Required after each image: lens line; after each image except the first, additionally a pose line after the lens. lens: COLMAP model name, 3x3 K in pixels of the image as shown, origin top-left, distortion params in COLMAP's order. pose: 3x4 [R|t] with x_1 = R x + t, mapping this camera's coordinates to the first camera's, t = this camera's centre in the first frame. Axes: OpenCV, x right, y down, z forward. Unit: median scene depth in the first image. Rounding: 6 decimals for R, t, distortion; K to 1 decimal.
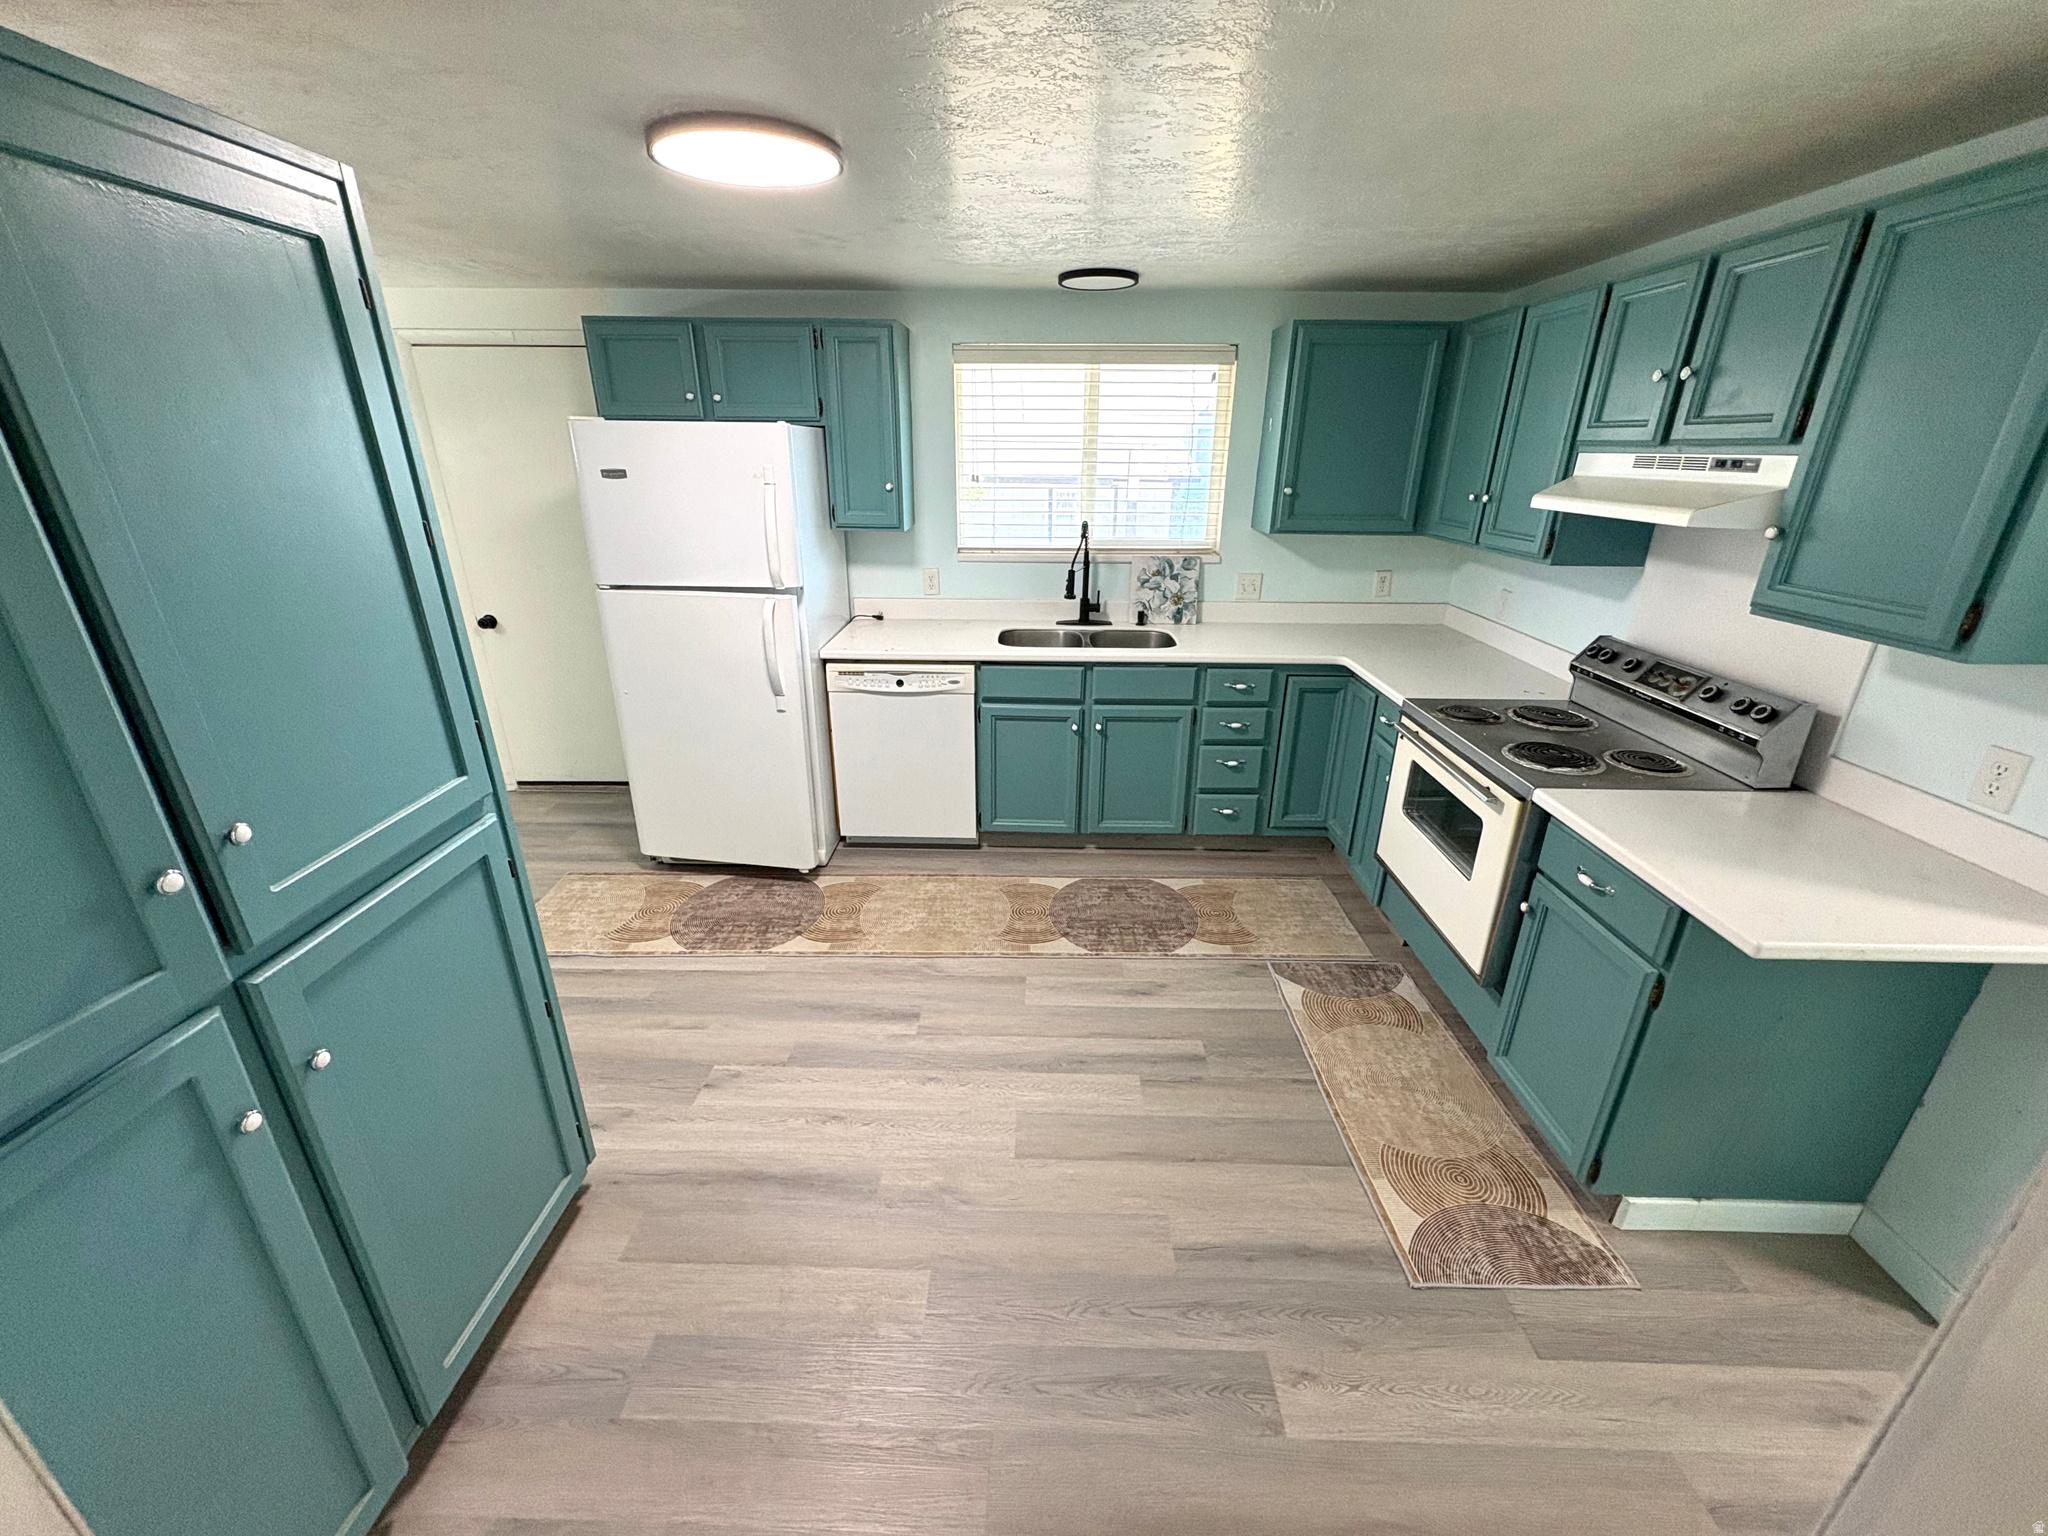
lens RADIAL K [[816.4, 0, 1025.8], [0, 816.4, 768.7], [0, 0, 1]] dist [0.002719, 0.000371]
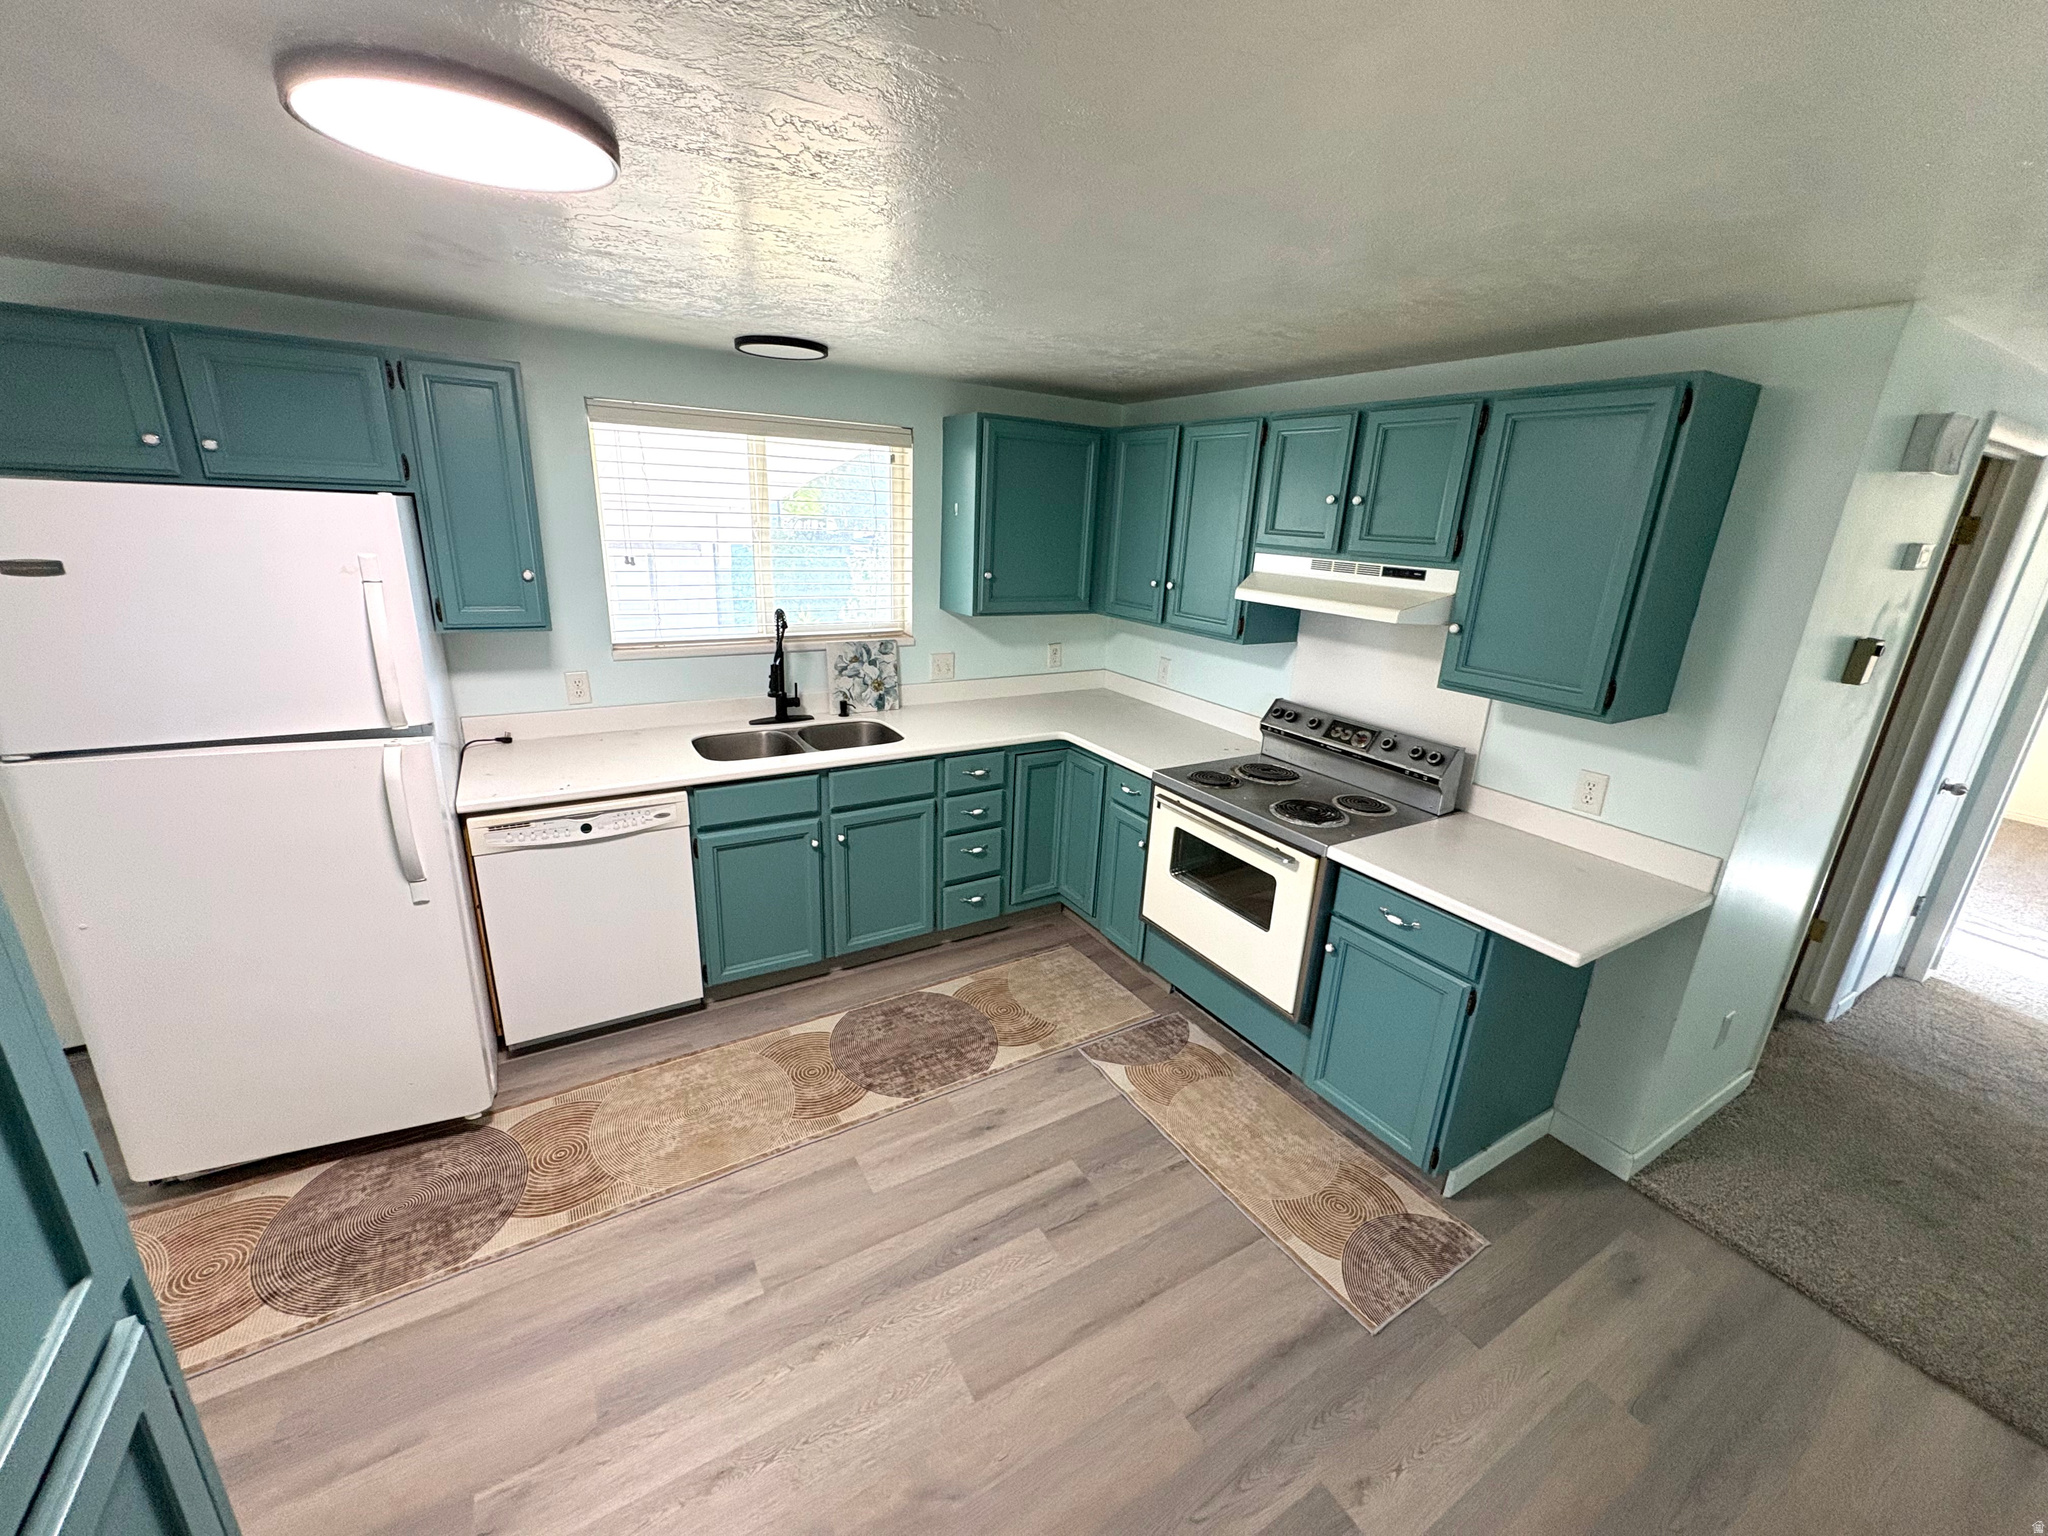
lens RADIAL K [[816.4, 0, 1019.3], [0, 816.4, 769.0], [0, 0, 1]] dist [0.002719, 0.000371]
pose [[0.845256, -0.133889, 0.517316, -0.226398], [0.161702, 0.986800, -0.008810, -0.099064], [-0.509308, 0.091098, 0.855749, 0.152503]]
